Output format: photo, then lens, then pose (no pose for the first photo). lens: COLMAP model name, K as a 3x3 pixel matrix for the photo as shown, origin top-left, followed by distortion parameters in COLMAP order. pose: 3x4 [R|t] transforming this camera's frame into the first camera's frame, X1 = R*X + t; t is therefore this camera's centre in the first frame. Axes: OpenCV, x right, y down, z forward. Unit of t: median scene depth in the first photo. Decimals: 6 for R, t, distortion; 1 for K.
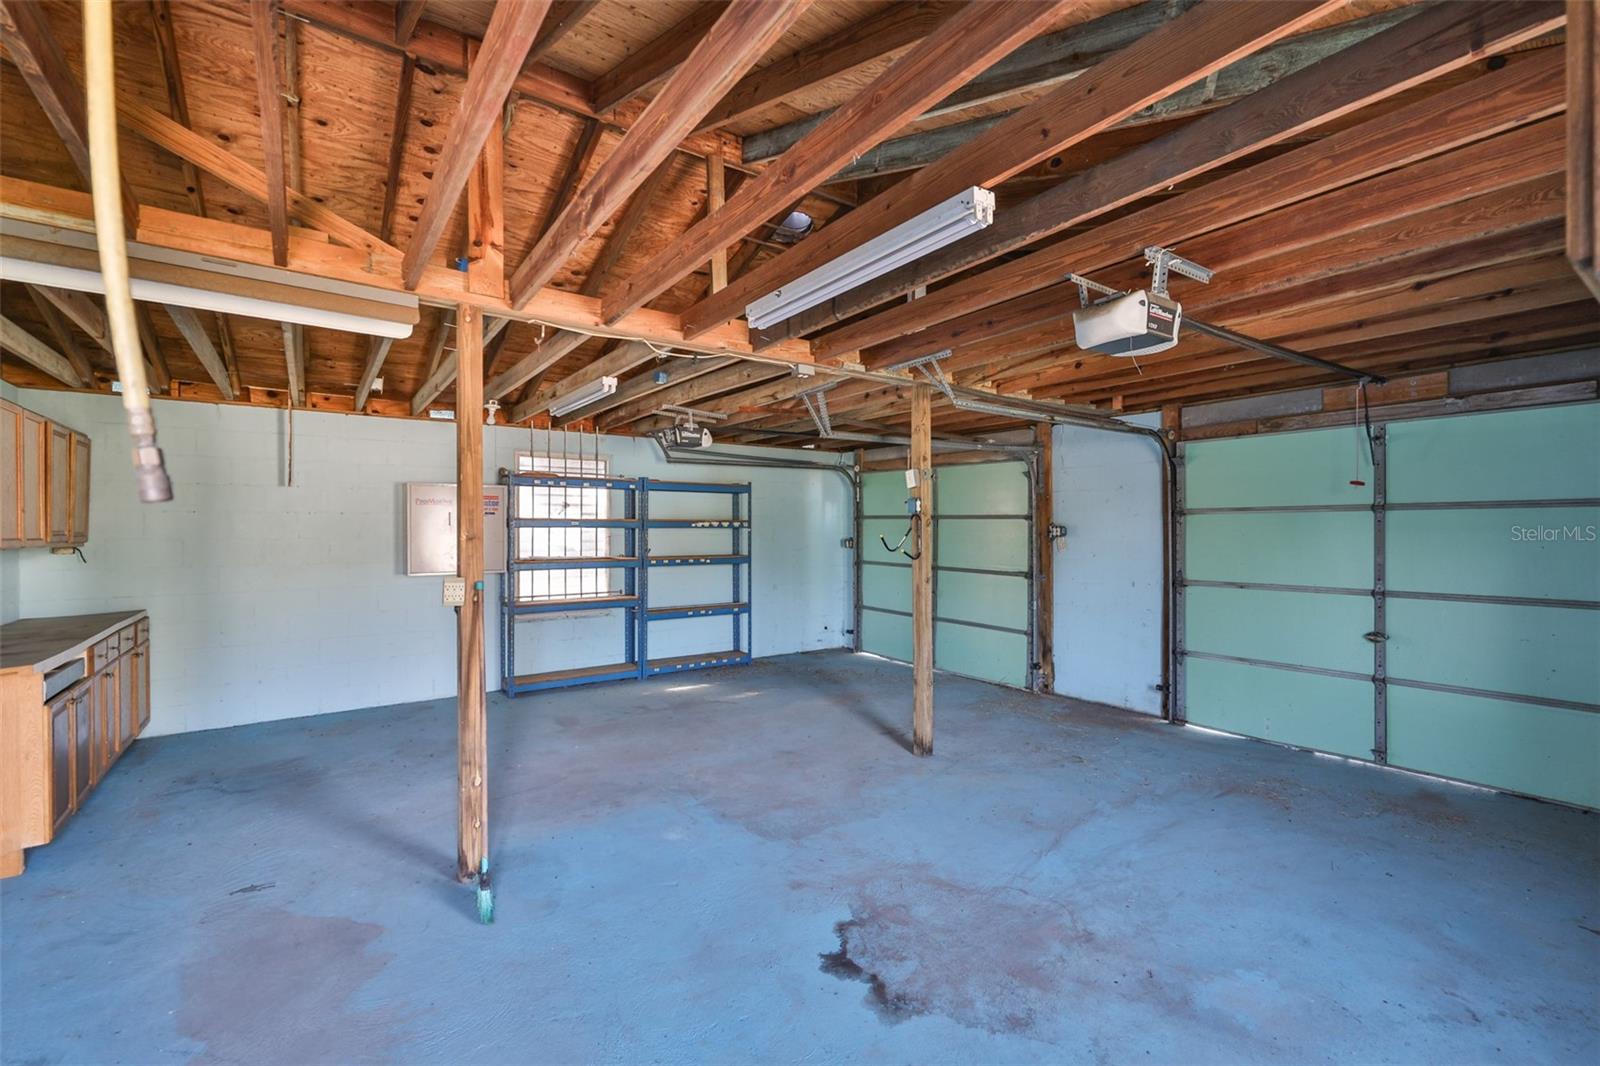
lens RADIAL K [[677.9, 0, 807.9], [0, 677.9, 530.1], [0, 0, 1]] dist [0.000232, 0.000326]
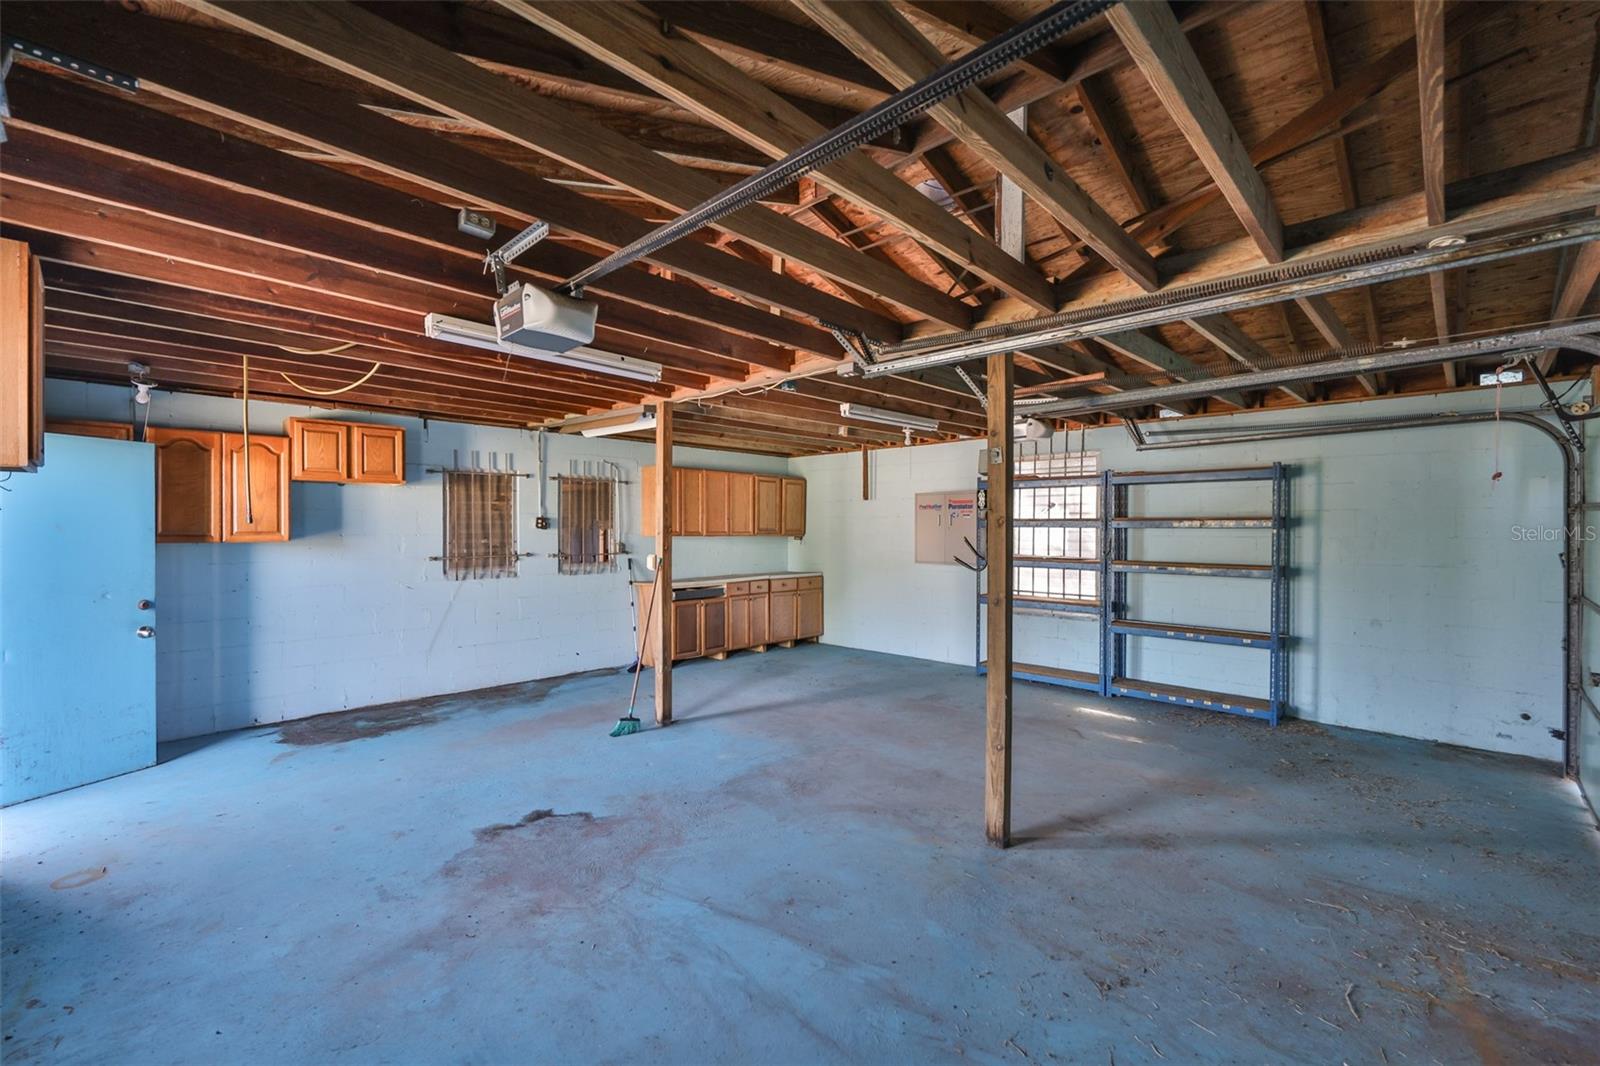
lens RADIAL K [[677.9, 0, 810.6], [0, 677.9, 532.0], [0, 0, 1]] dist [0.000232, 0.000326]
pose [[0.189298, 0.009570, -0.981873, 0.943359], [-0.002274, 0.999954, 0.009308, -0.008679], [0.981917, 0.000471, 0.189311, 0.744796]]
